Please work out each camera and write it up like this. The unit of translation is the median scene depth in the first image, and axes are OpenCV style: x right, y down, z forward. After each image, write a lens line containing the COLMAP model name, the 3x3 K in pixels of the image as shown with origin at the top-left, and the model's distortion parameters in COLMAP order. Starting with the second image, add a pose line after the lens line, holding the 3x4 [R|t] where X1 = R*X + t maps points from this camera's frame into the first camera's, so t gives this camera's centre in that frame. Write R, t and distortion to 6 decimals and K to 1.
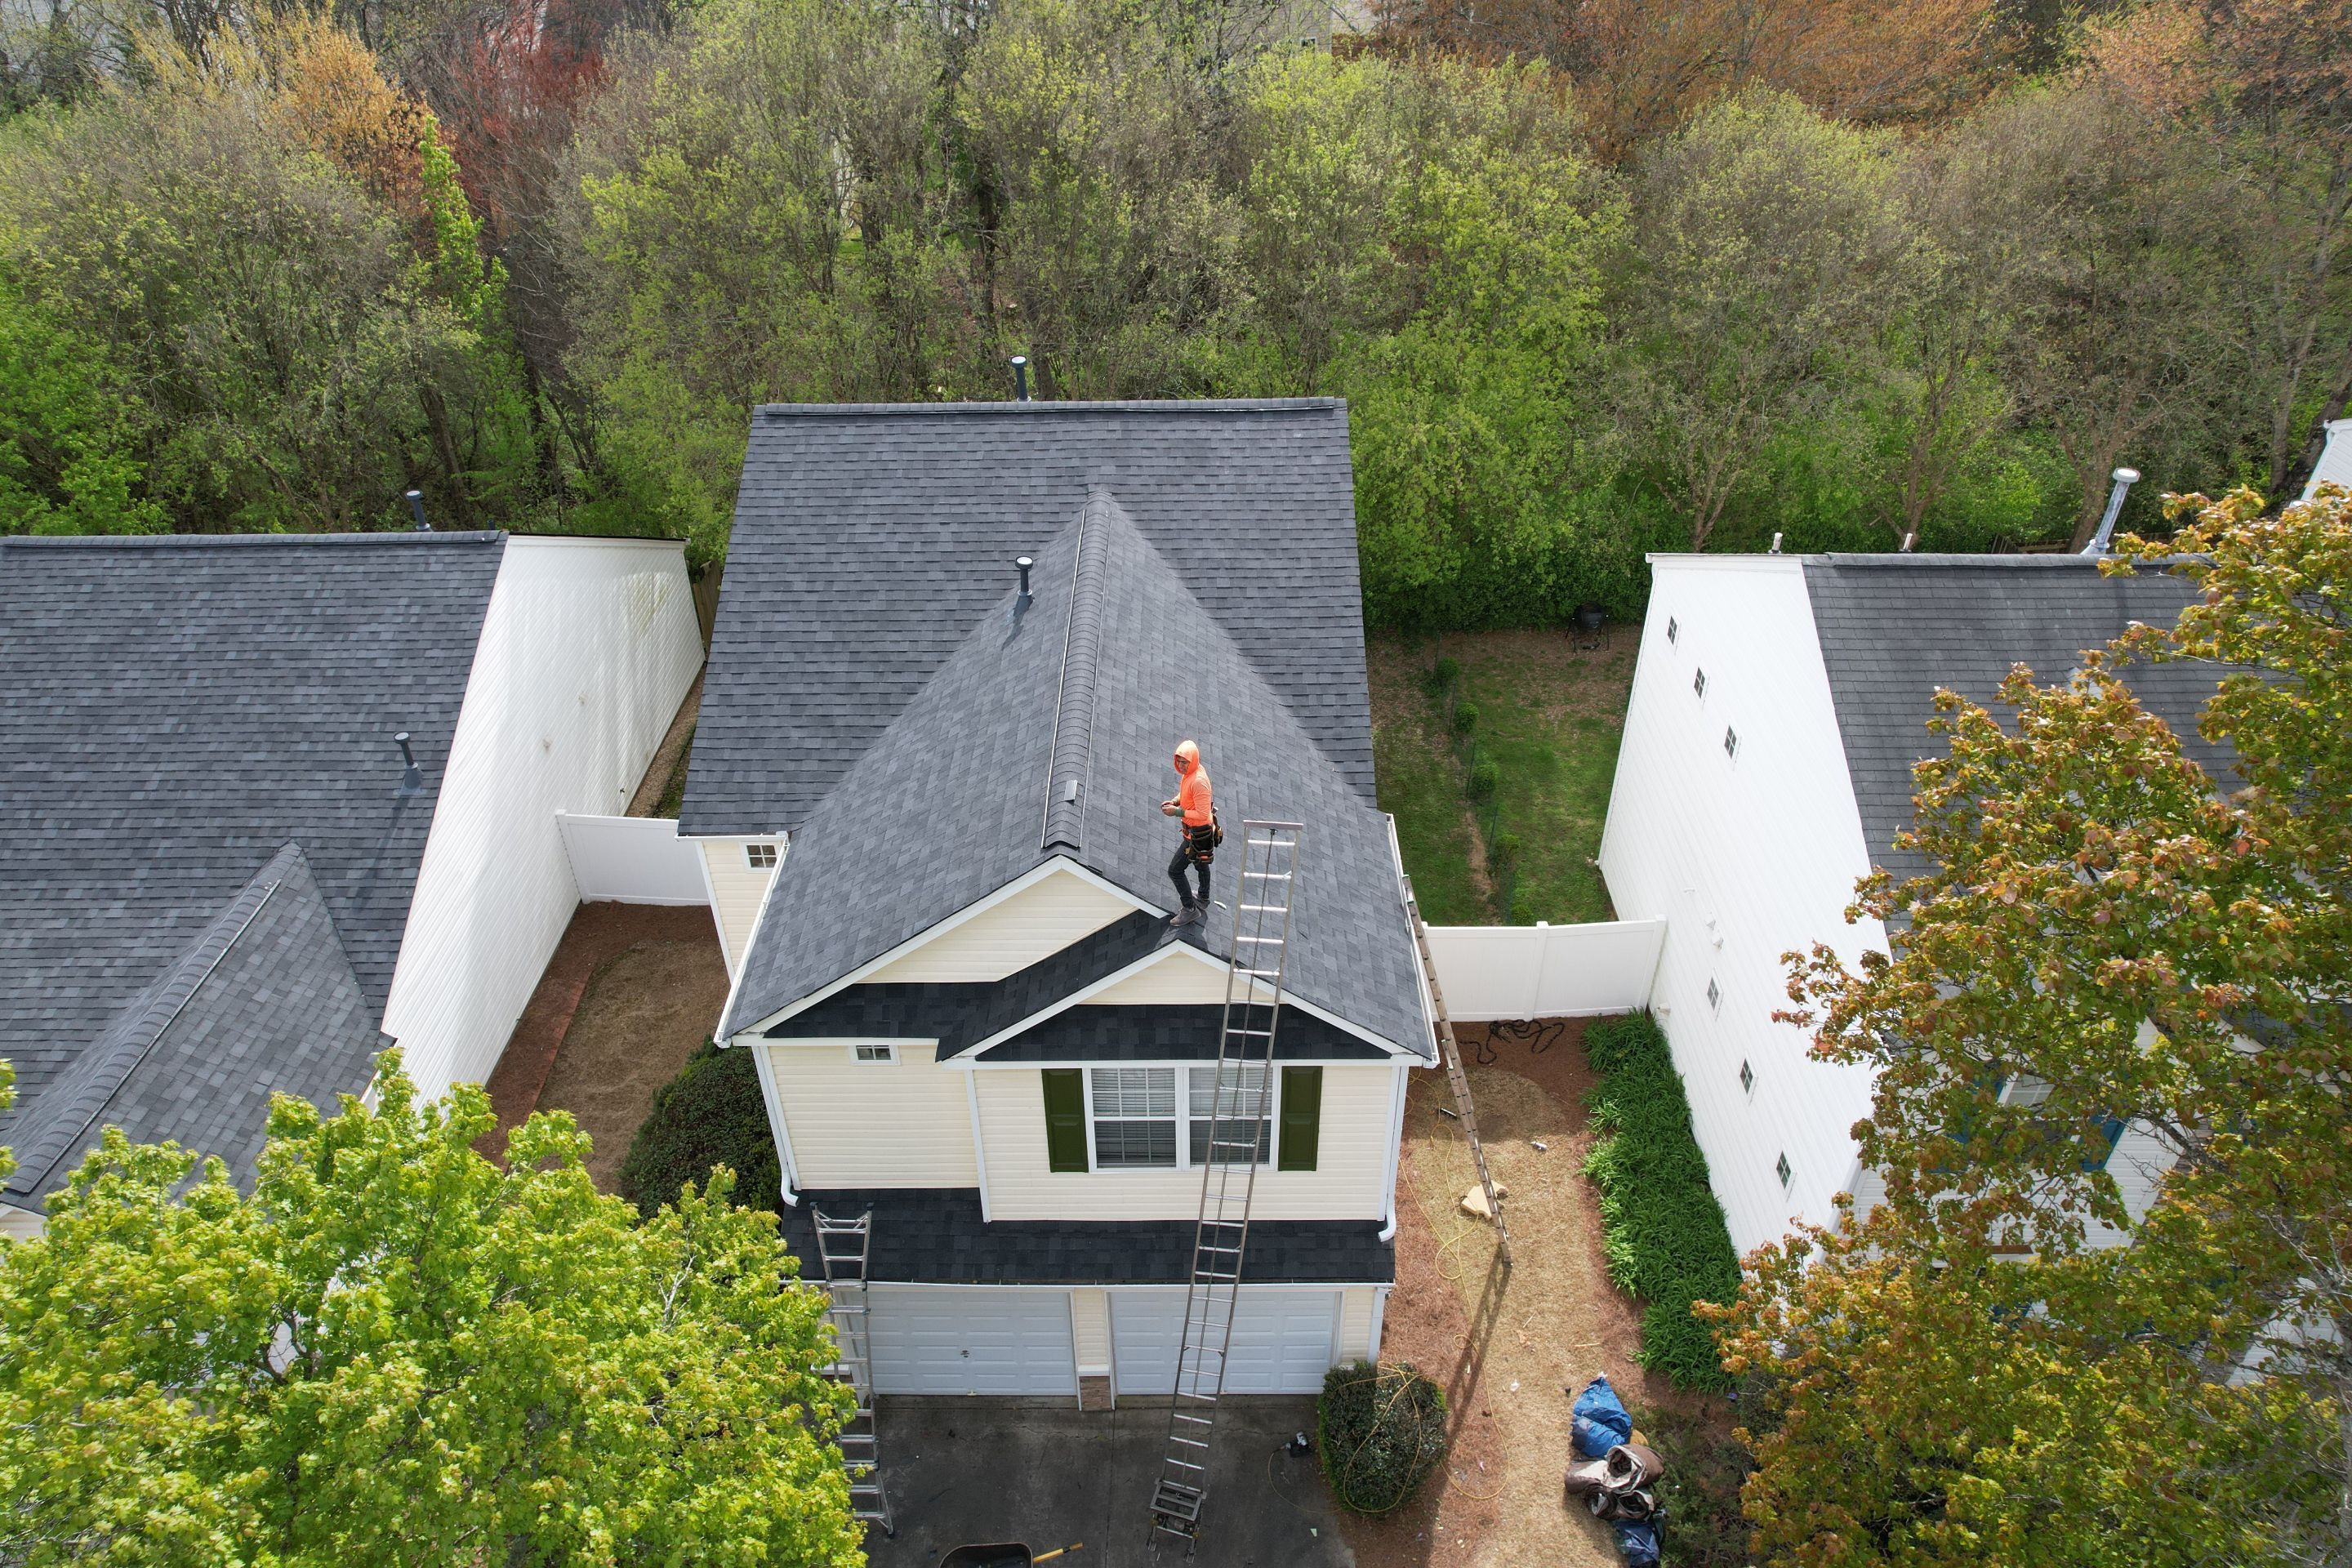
lens RADIAL K [[1510.9, 0, 1178.3], [0, 1510.9, 783.1], [0, 0, 1]] dist [-0.089489, 0.086200]
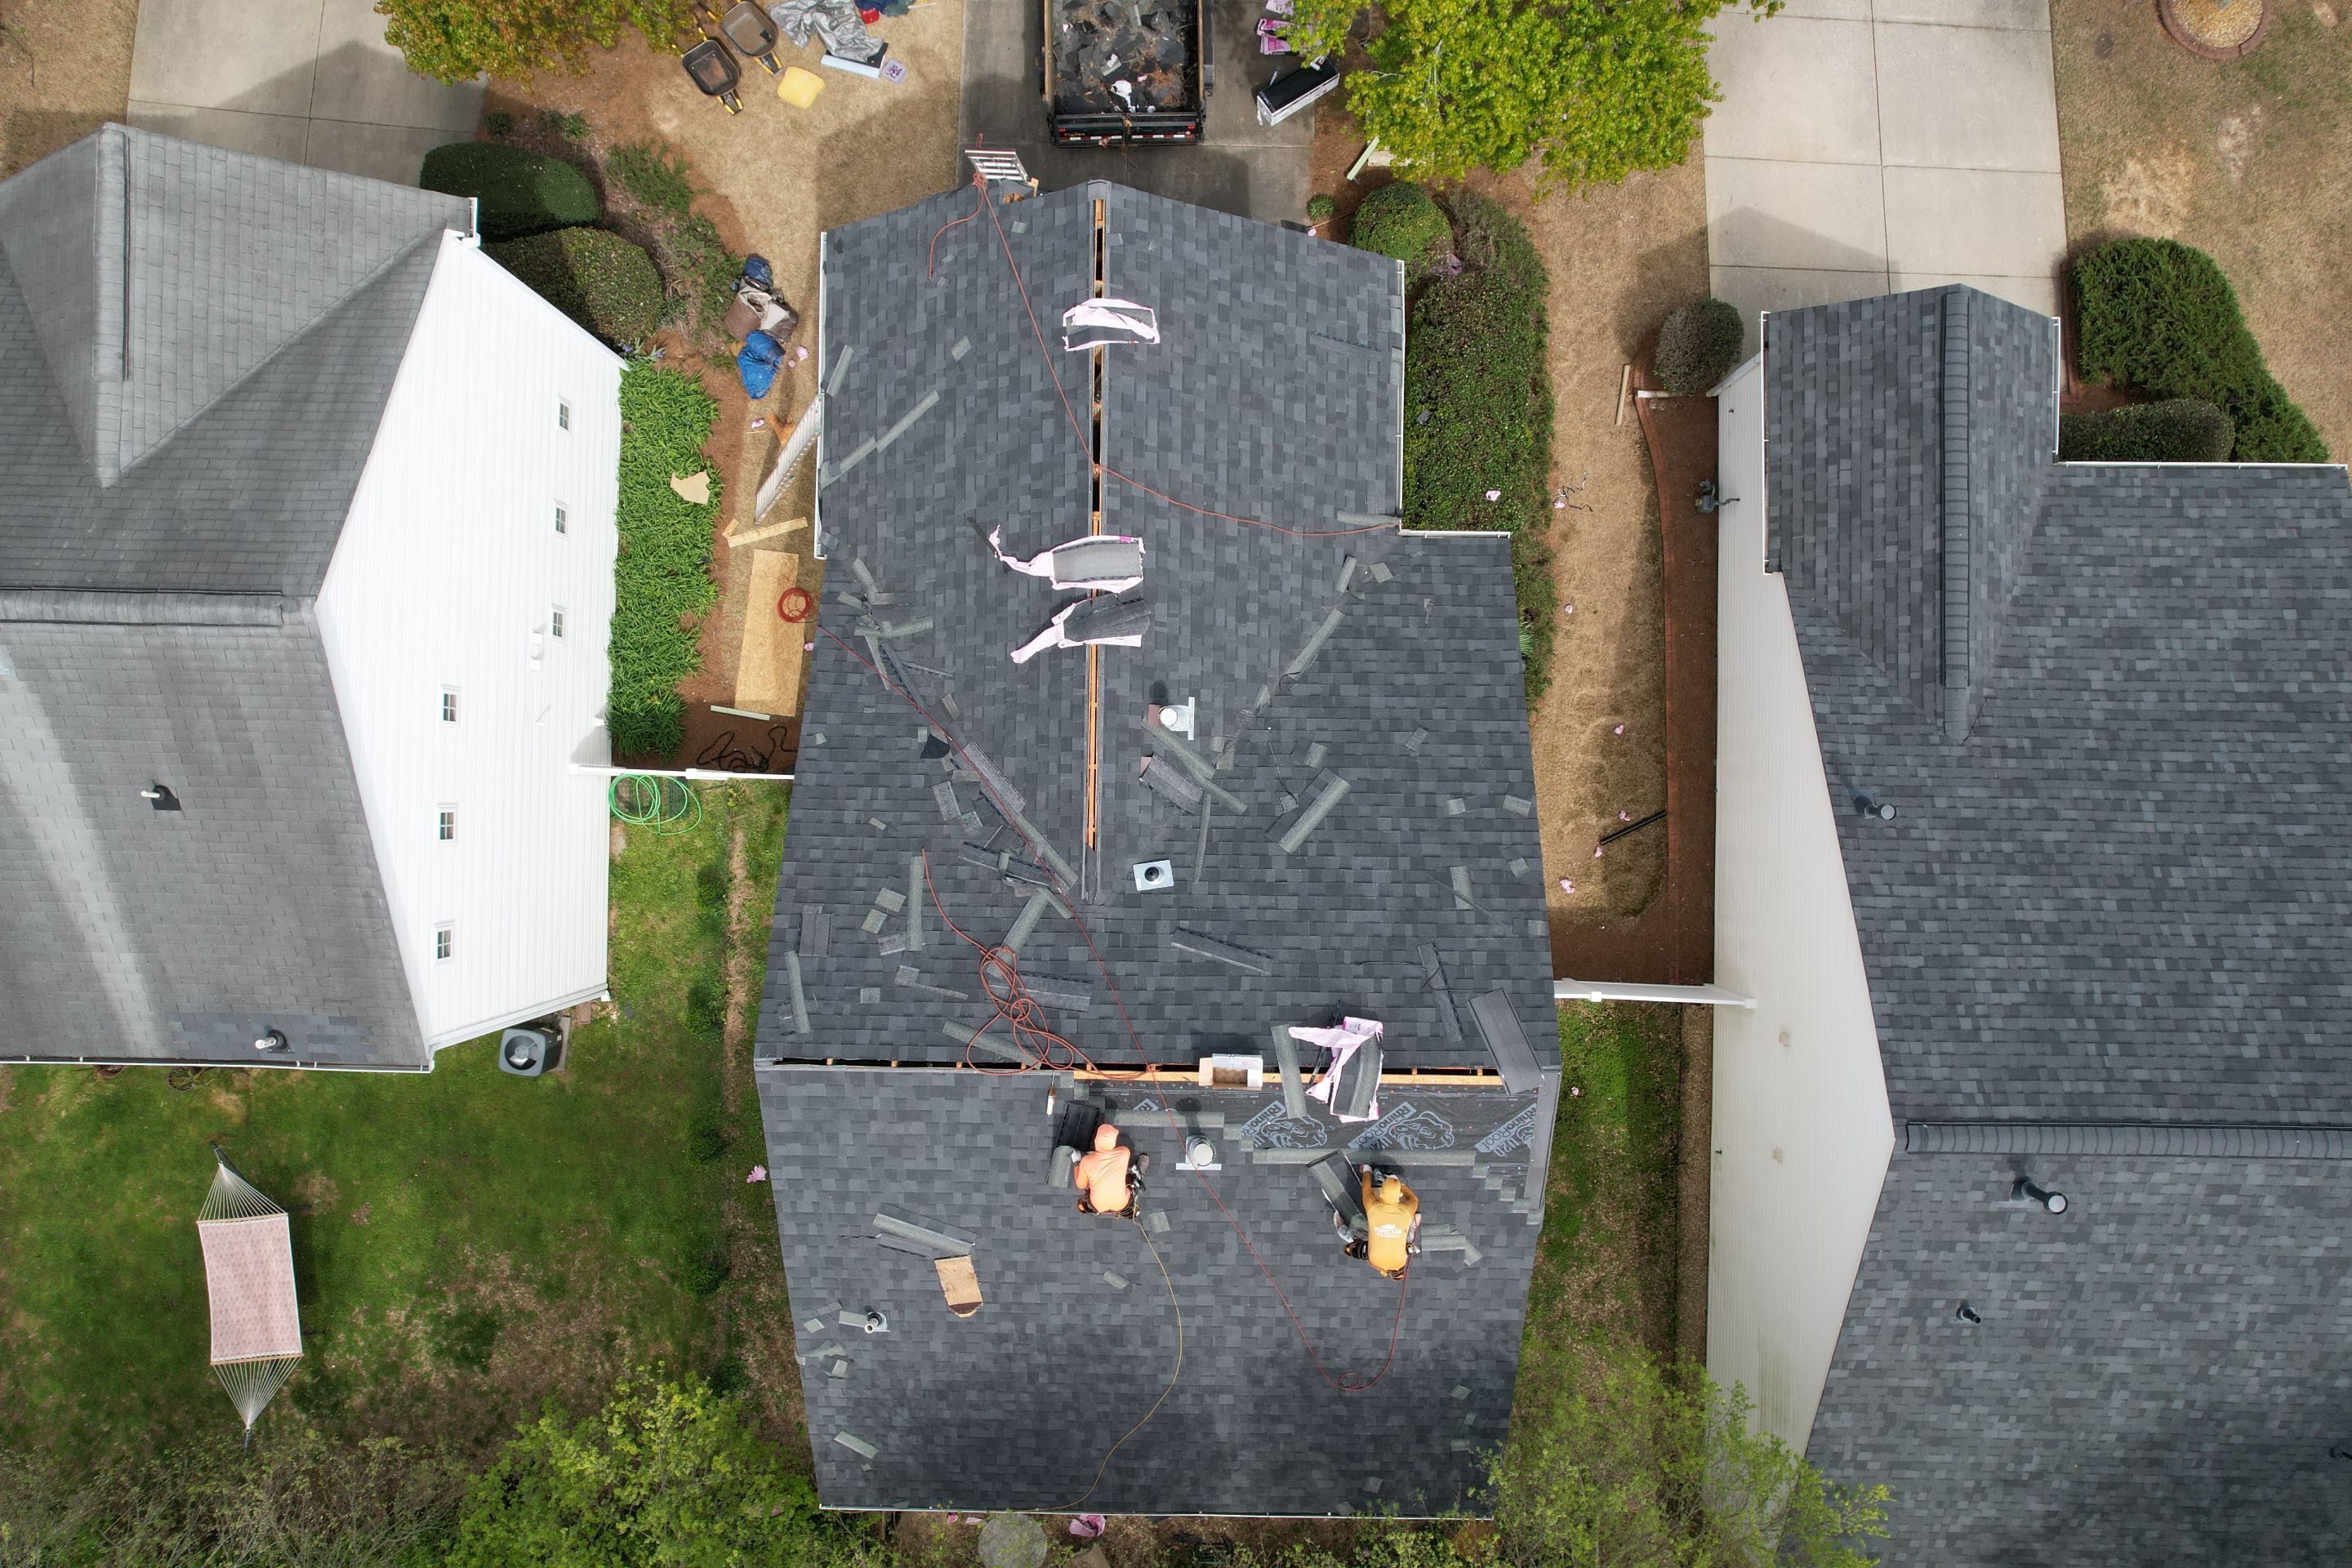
lens RADIAL K [[1510.9, 0, 1178.3], [0, 1510.9, 783.1], [0, 0, 1]] dist [-0.089489, 0.086200]
pose [[-0.999751, -0.008470, 0.020626, -0.111606], [0.021802, -0.565189, 0.824673, -0.788641], [0.004673, 0.824918, 0.565233, 0.477638]]
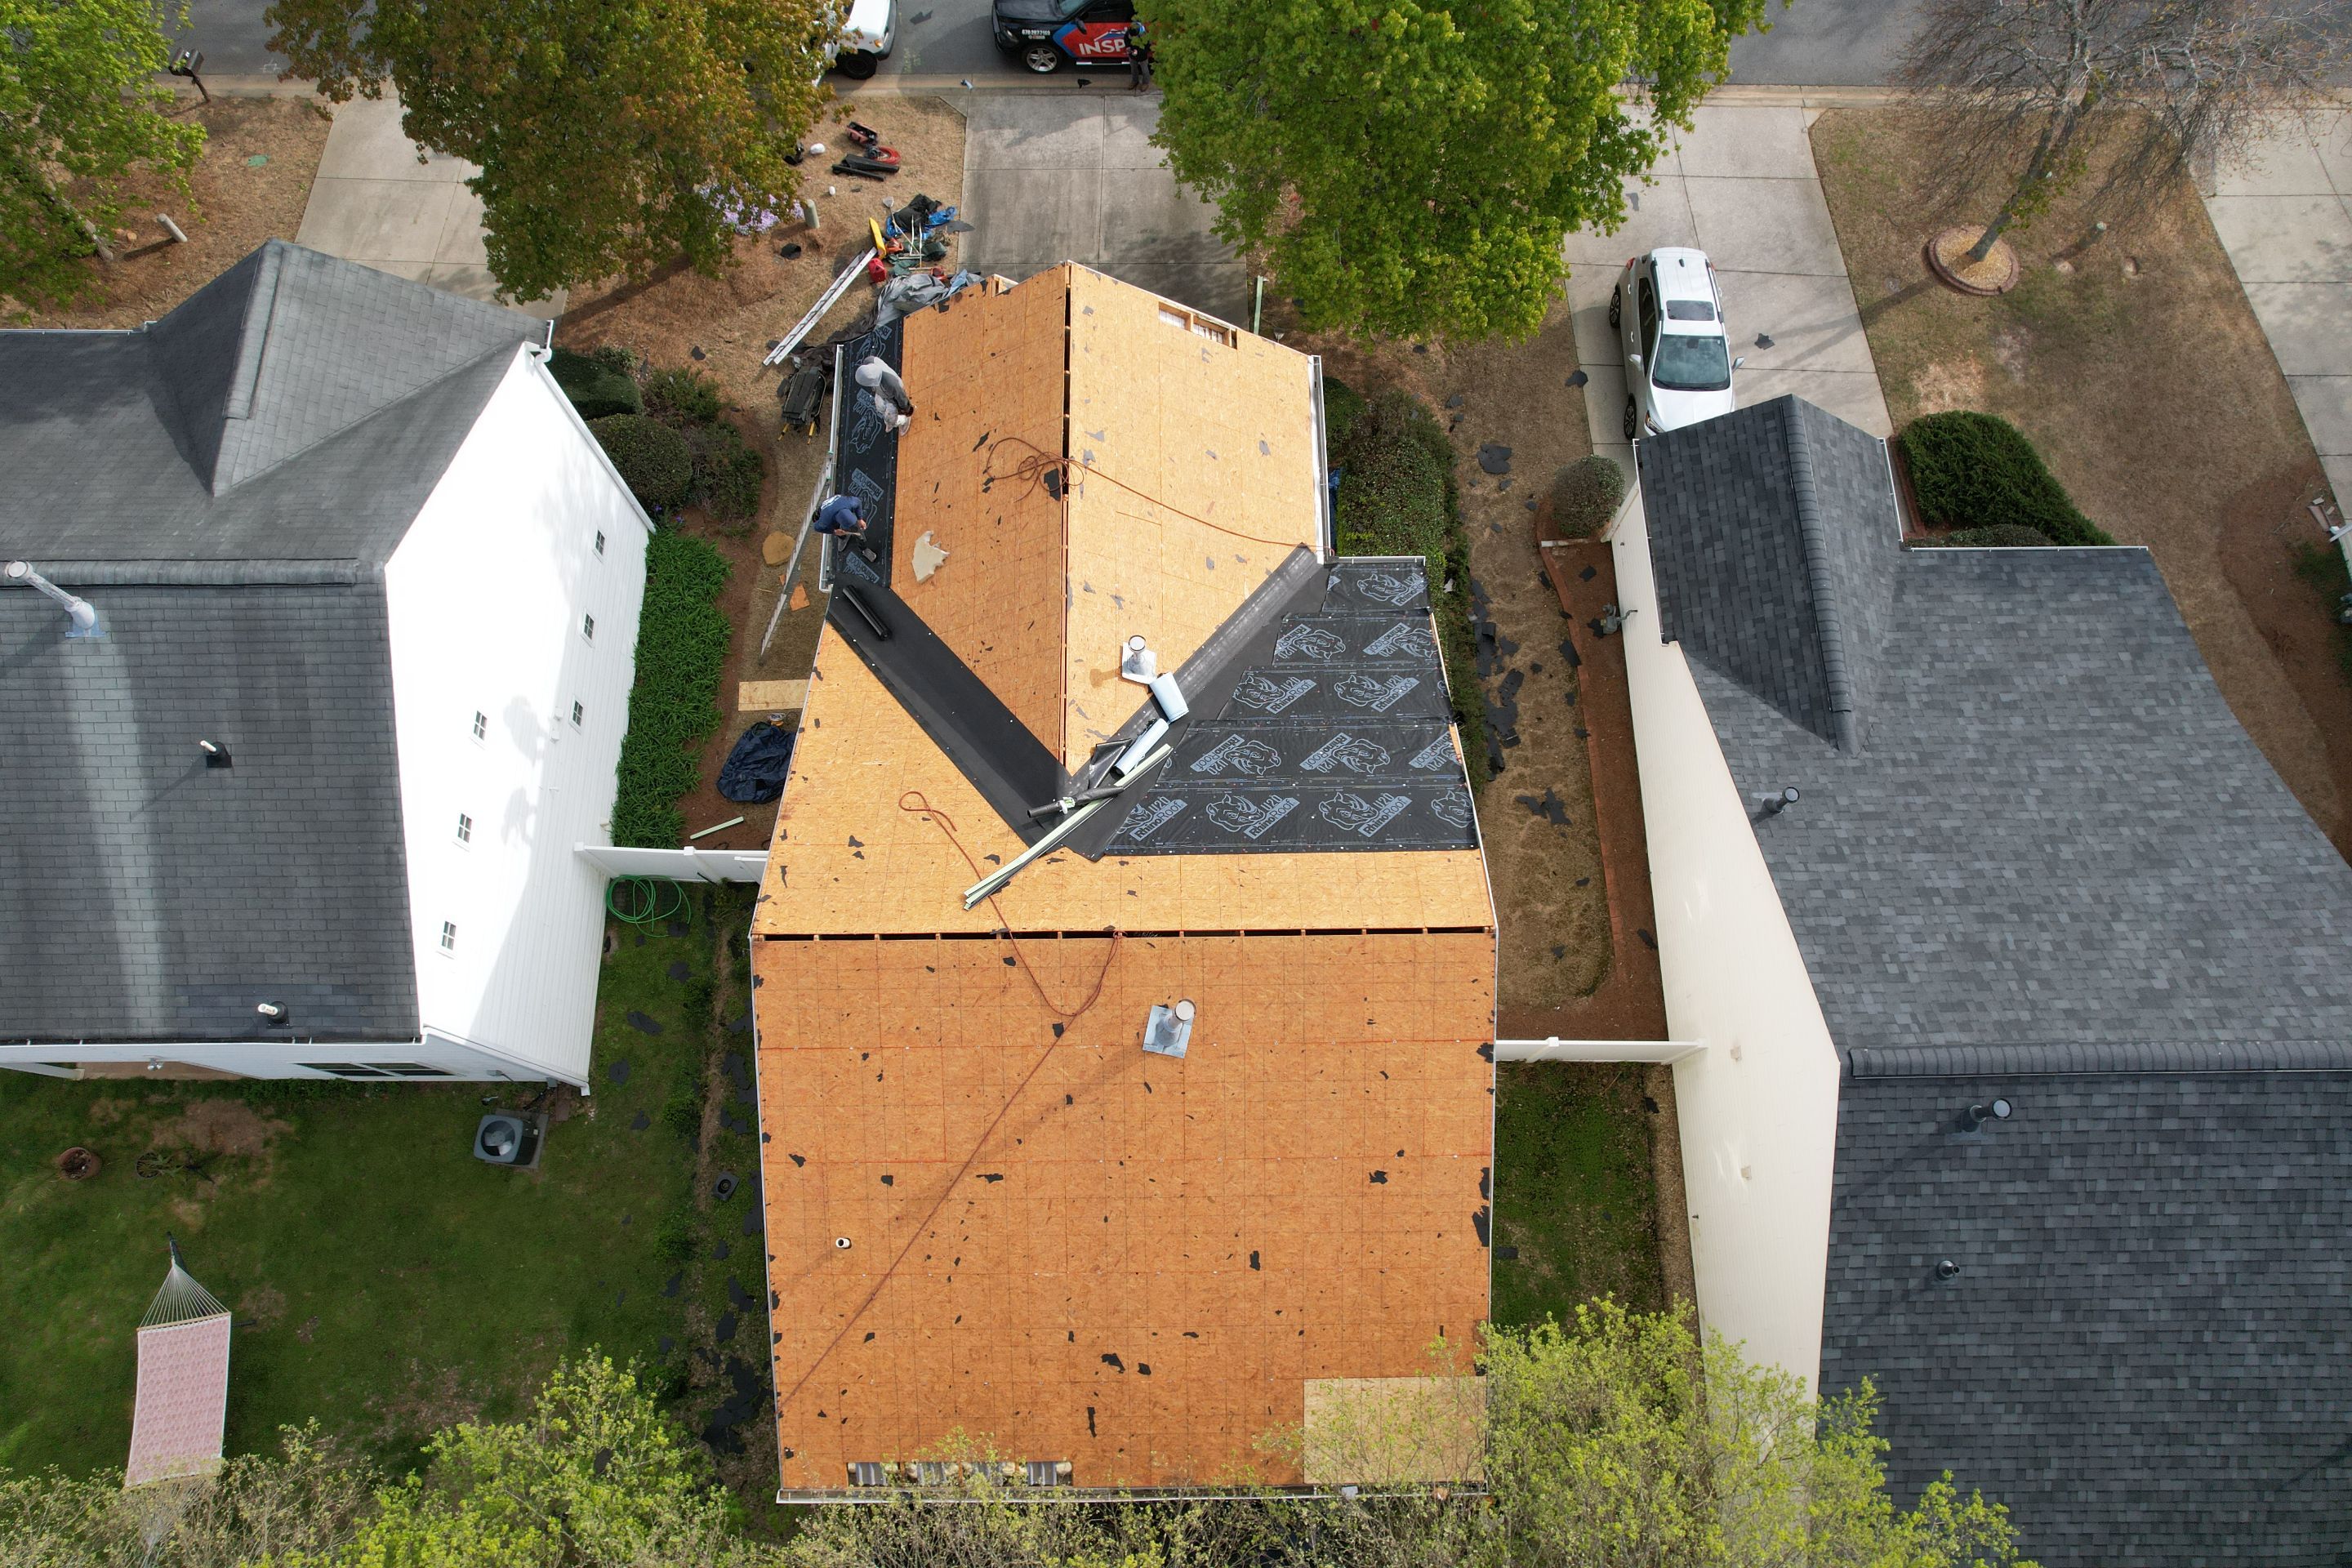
lens RADIAL K [[1510.9, 0, 1178.3], [0, 1510.9, 783.1], [0, 0, 1]] dist [-0.089489, 0.086200]
pose [[-0.999807, 0.019349, 0.003457, -0.120118], [-0.002158, -0.282868, 0.959156, -0.995131], [0.019537, 0.958964, 0.282855, 0.712744]]
